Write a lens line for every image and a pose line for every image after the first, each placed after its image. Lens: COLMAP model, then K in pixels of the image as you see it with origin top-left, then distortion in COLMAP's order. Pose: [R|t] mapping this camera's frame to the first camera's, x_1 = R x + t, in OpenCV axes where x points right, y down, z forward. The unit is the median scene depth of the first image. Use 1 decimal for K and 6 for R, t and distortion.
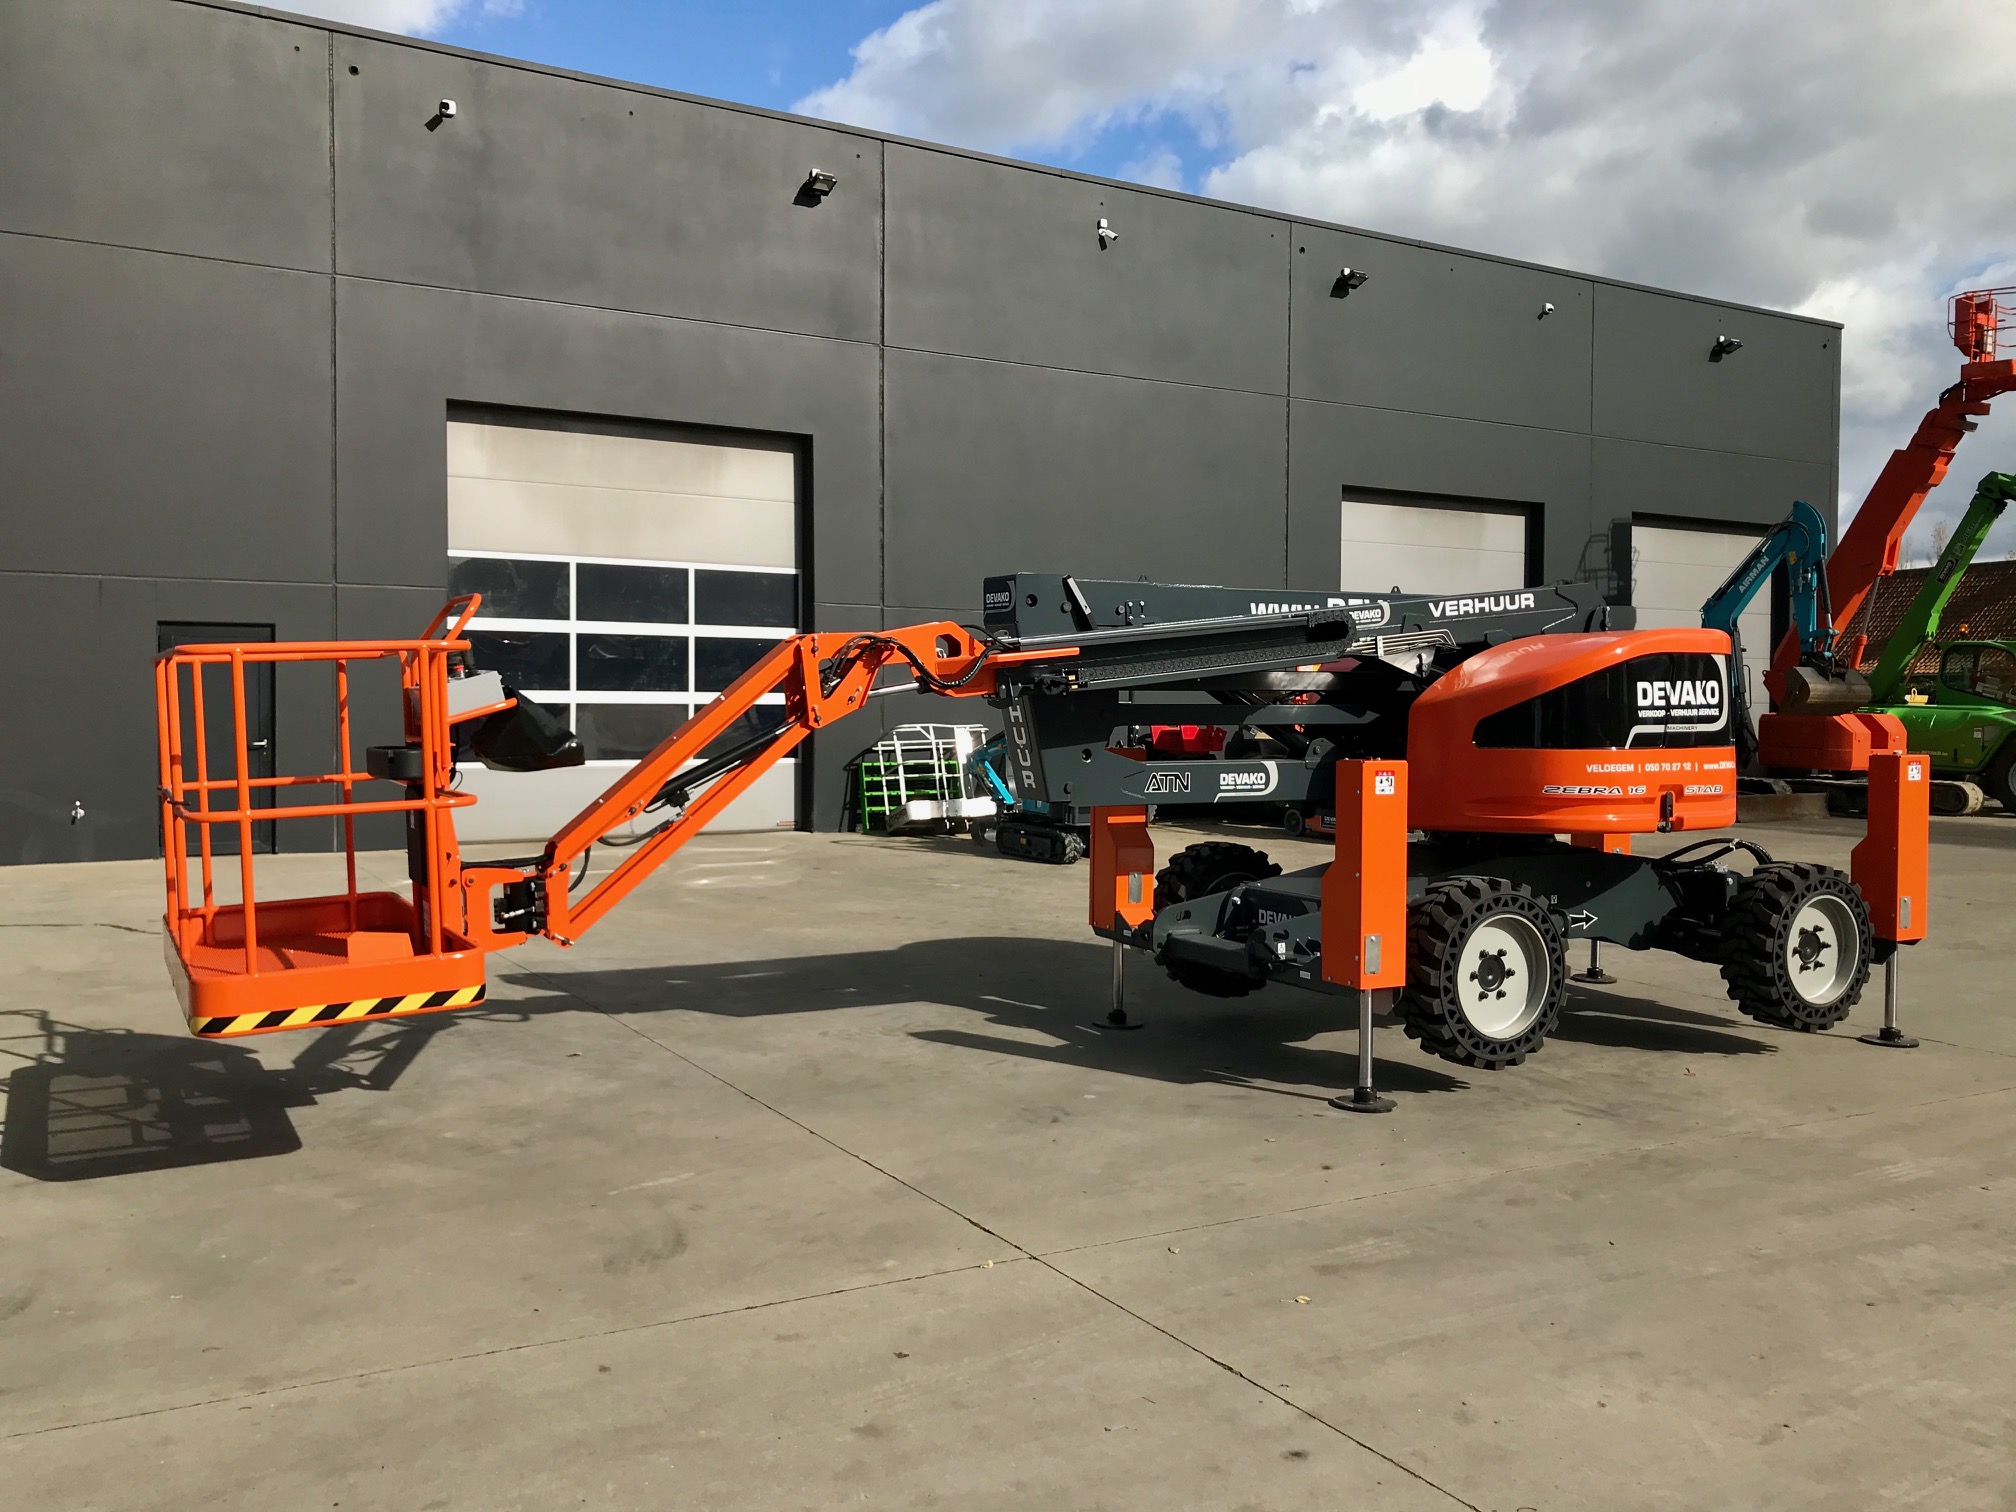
lens RADIAL K [[1659.9, 0, 985.5], [0, 1659.9, 750.7], [0, 0, 1]] dist [0.010770, -0.000989]
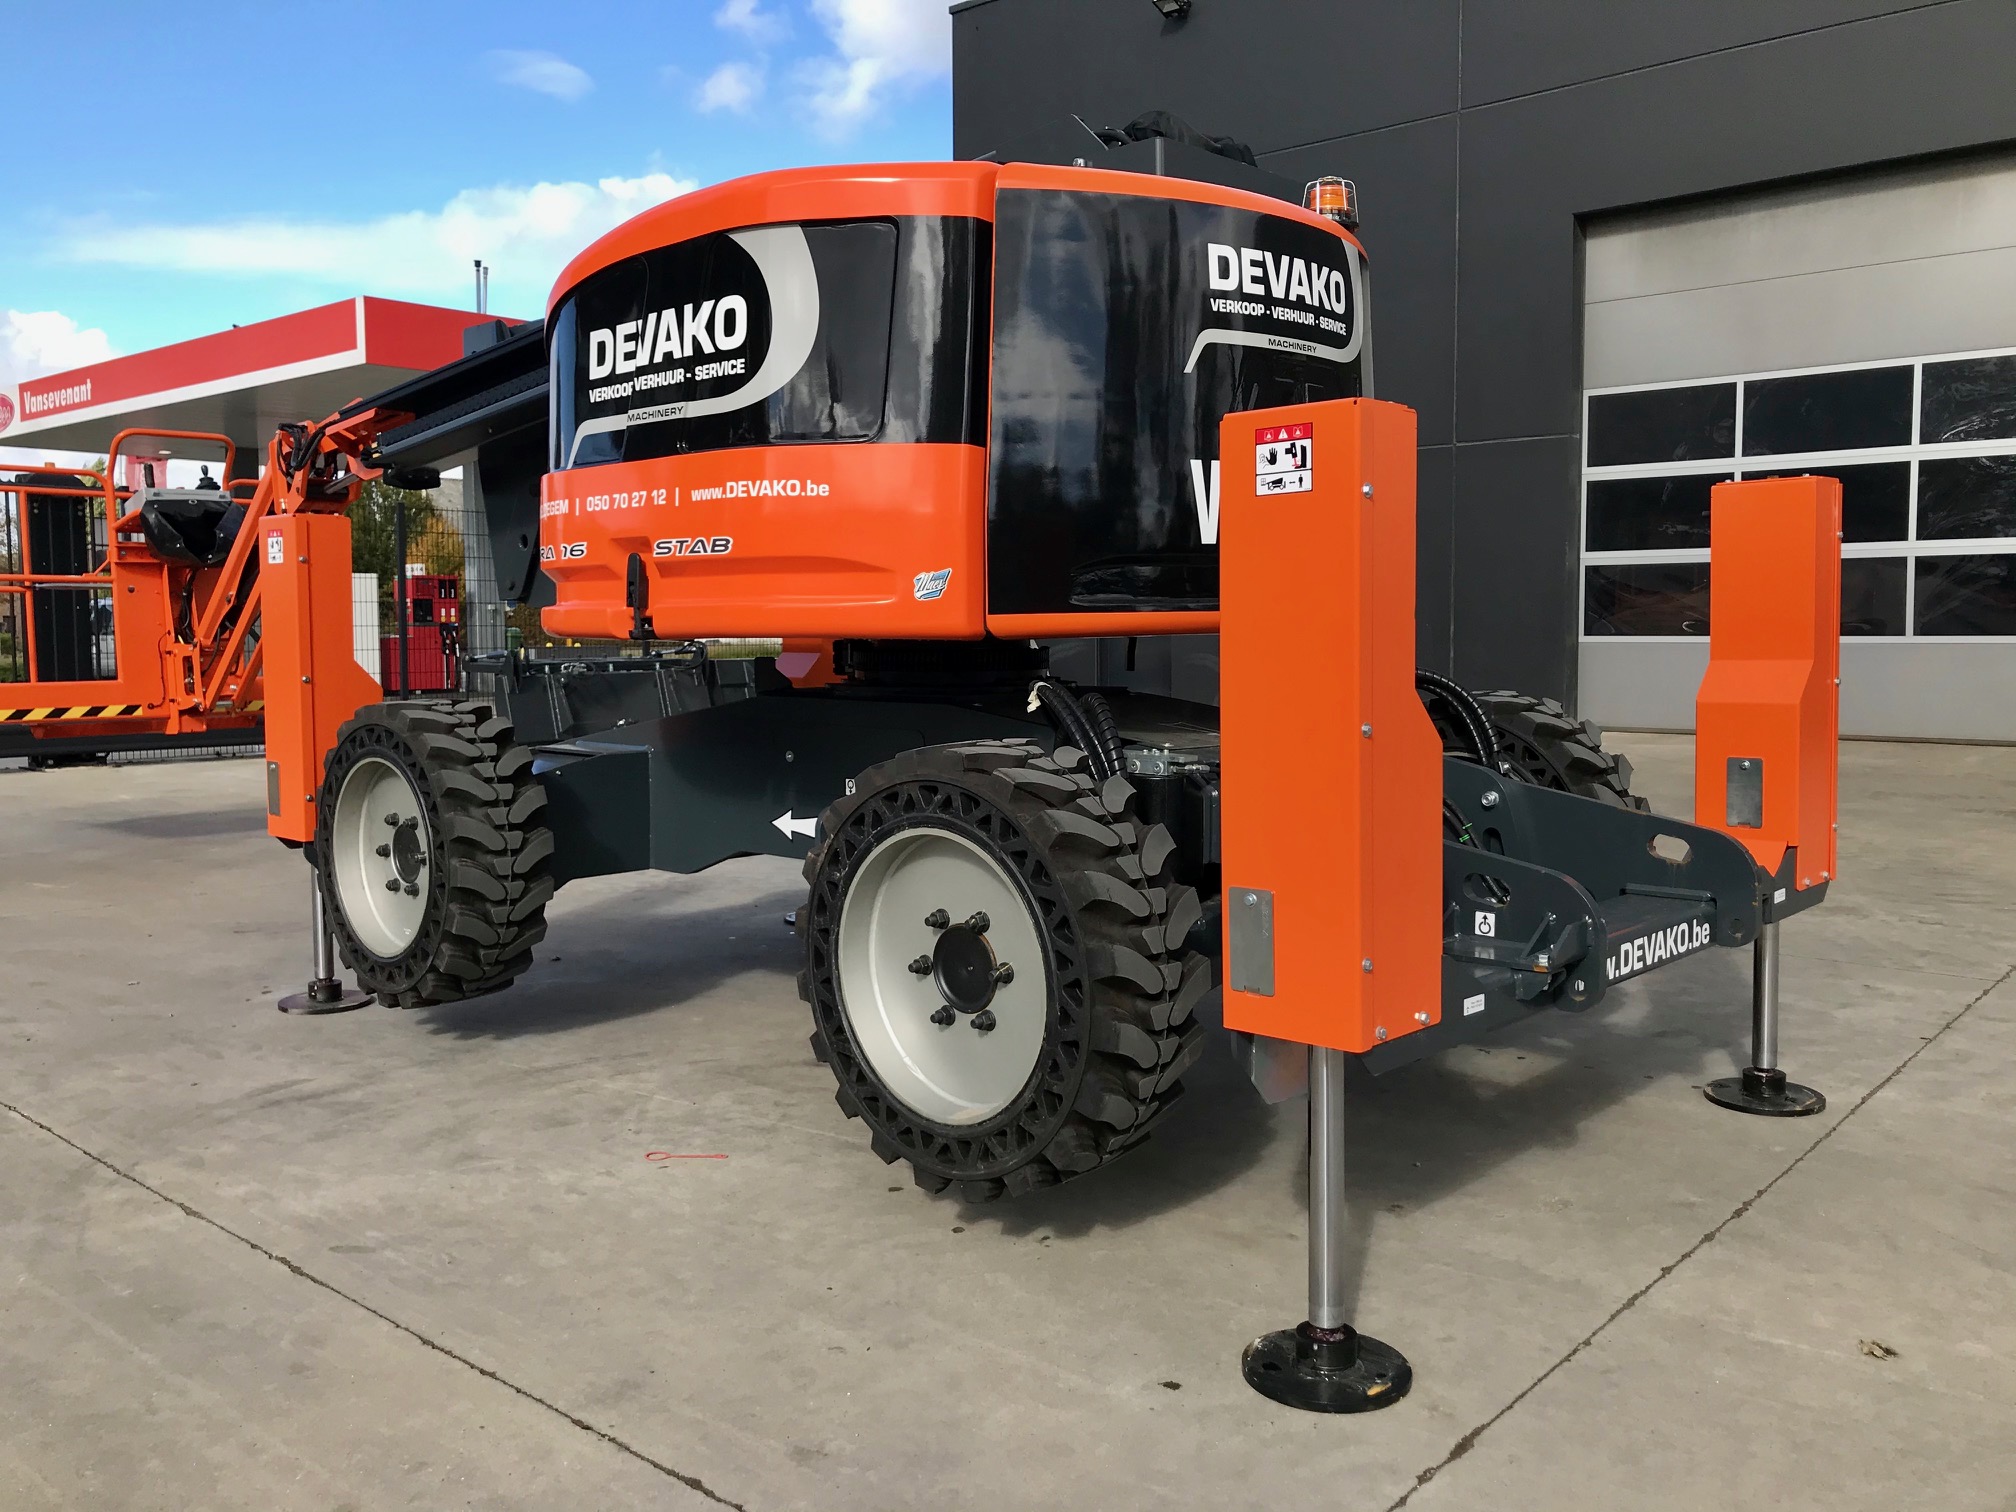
lens RADIAL K [[1645.9, 0, 1008.0], [0, 1645.9, 756.0], [0, 0, 1]] dist [0.063108, -0.005566]
pose [[0.314615, 0.064600, -0.947019, 0.809059], [-0.020877, 0.997911, 0.061136, 0.046624], [0.948990, 0.000536, 0.315306, 0.854717]]
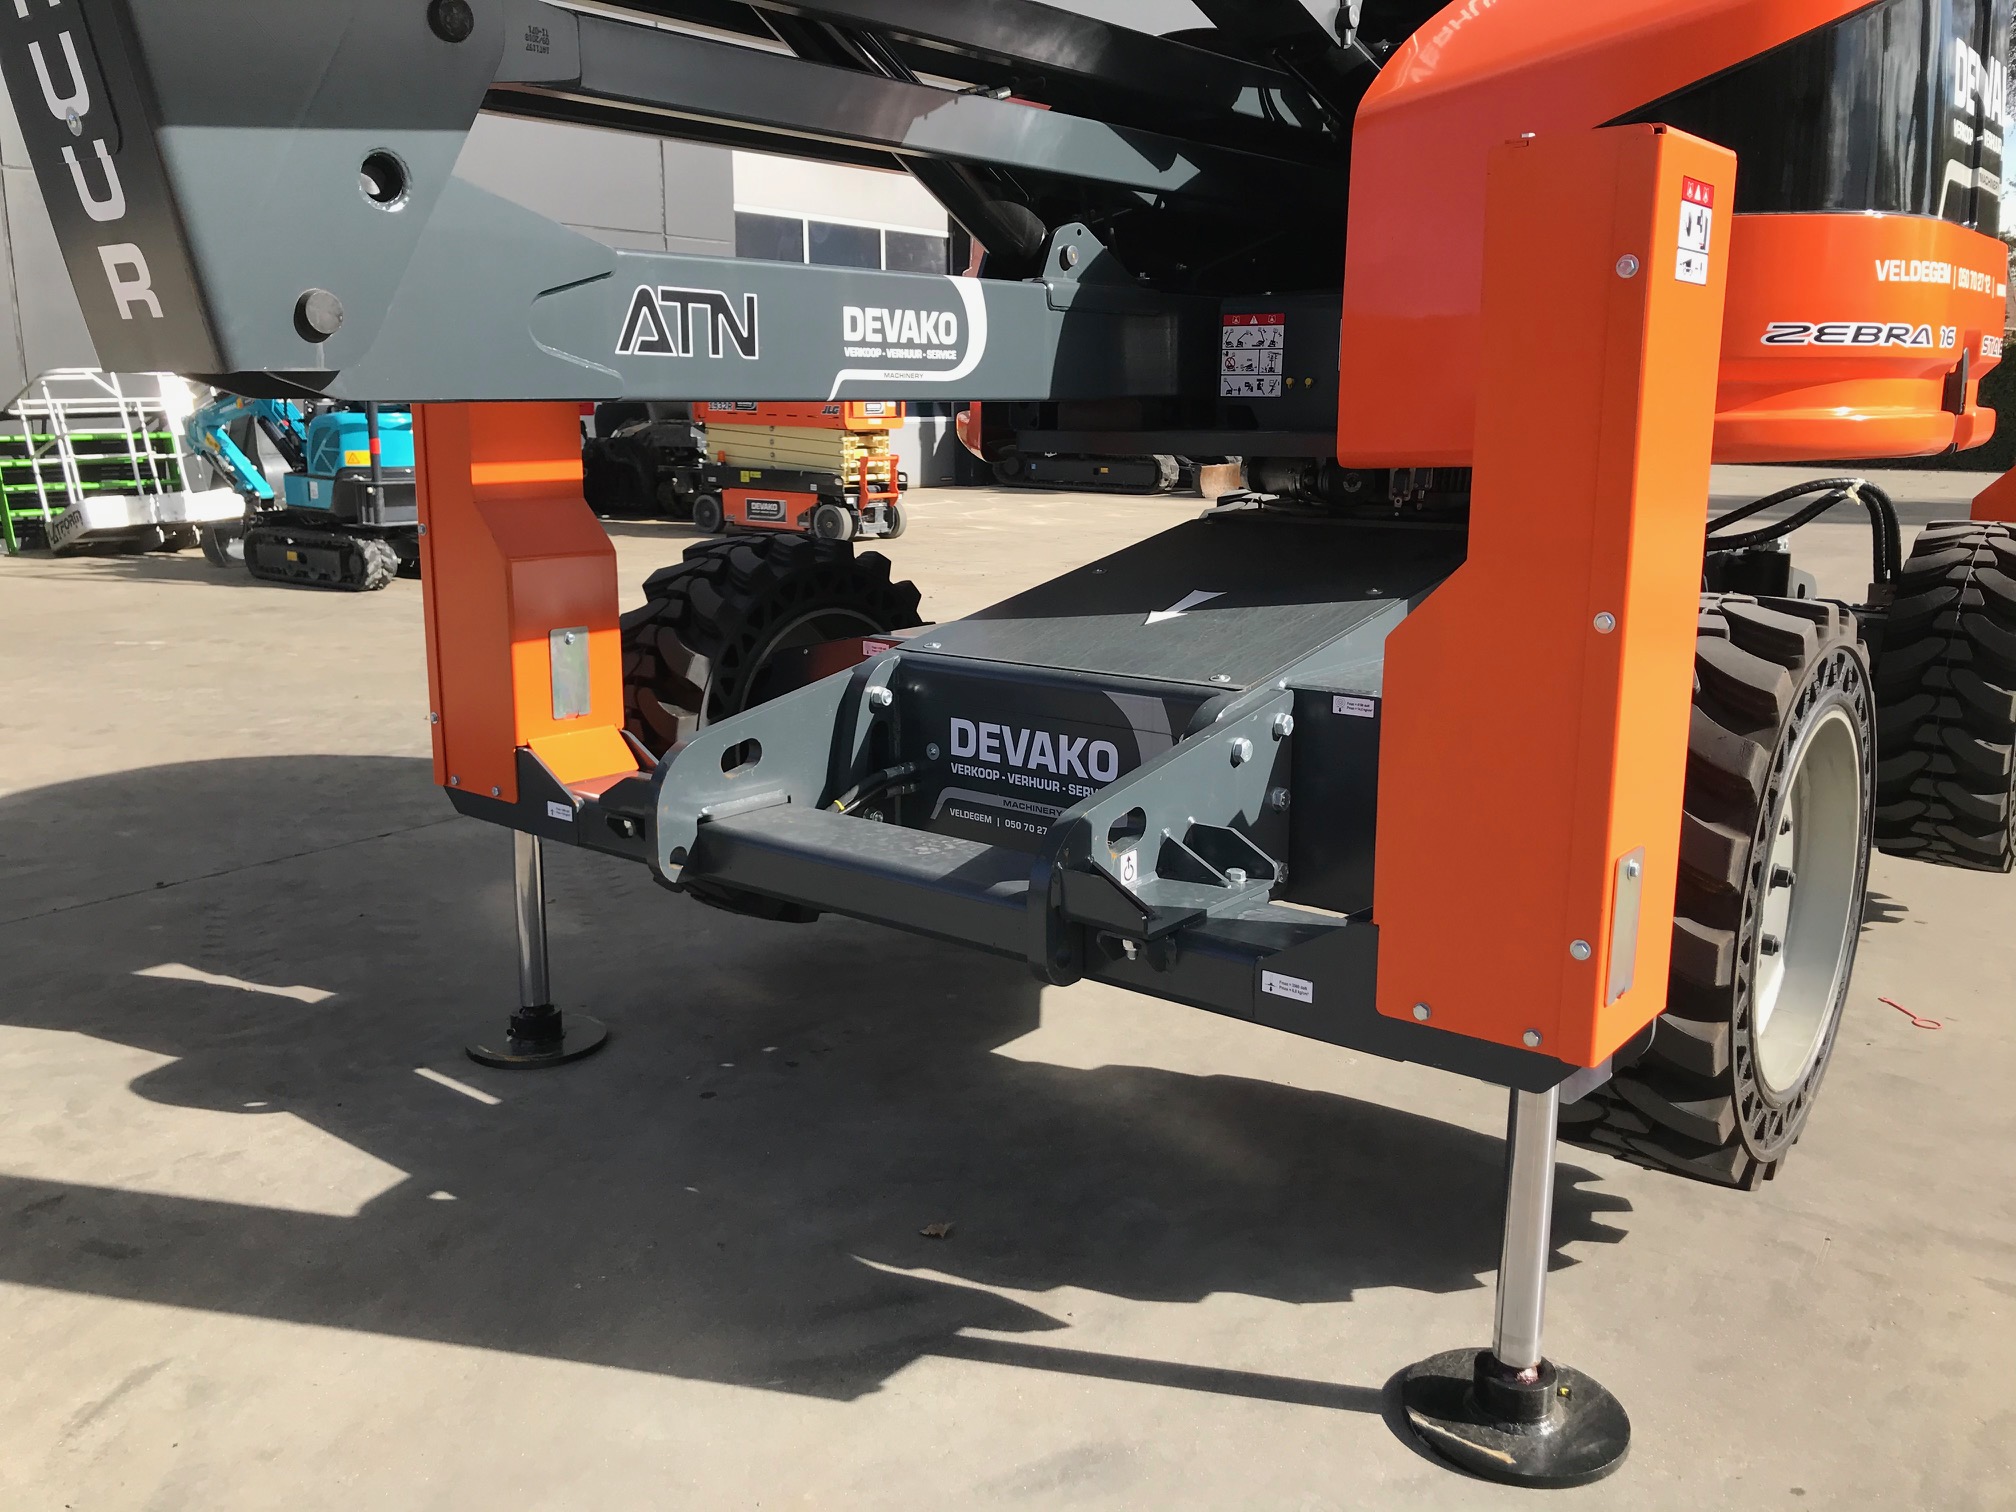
lens RADIAL K [[1659.9, 0, 985.5], [0, 1659.9, 750.7], [0, 0, 1]] dist [0.010770, -0.000989]
pose [[0.921052, -0.090100, 0.378874, 0.037383], [0.021696, 0.983230, 0.181076, 0.037490], [-0.388835, -0.158560, 0.907560, 0.644493]]
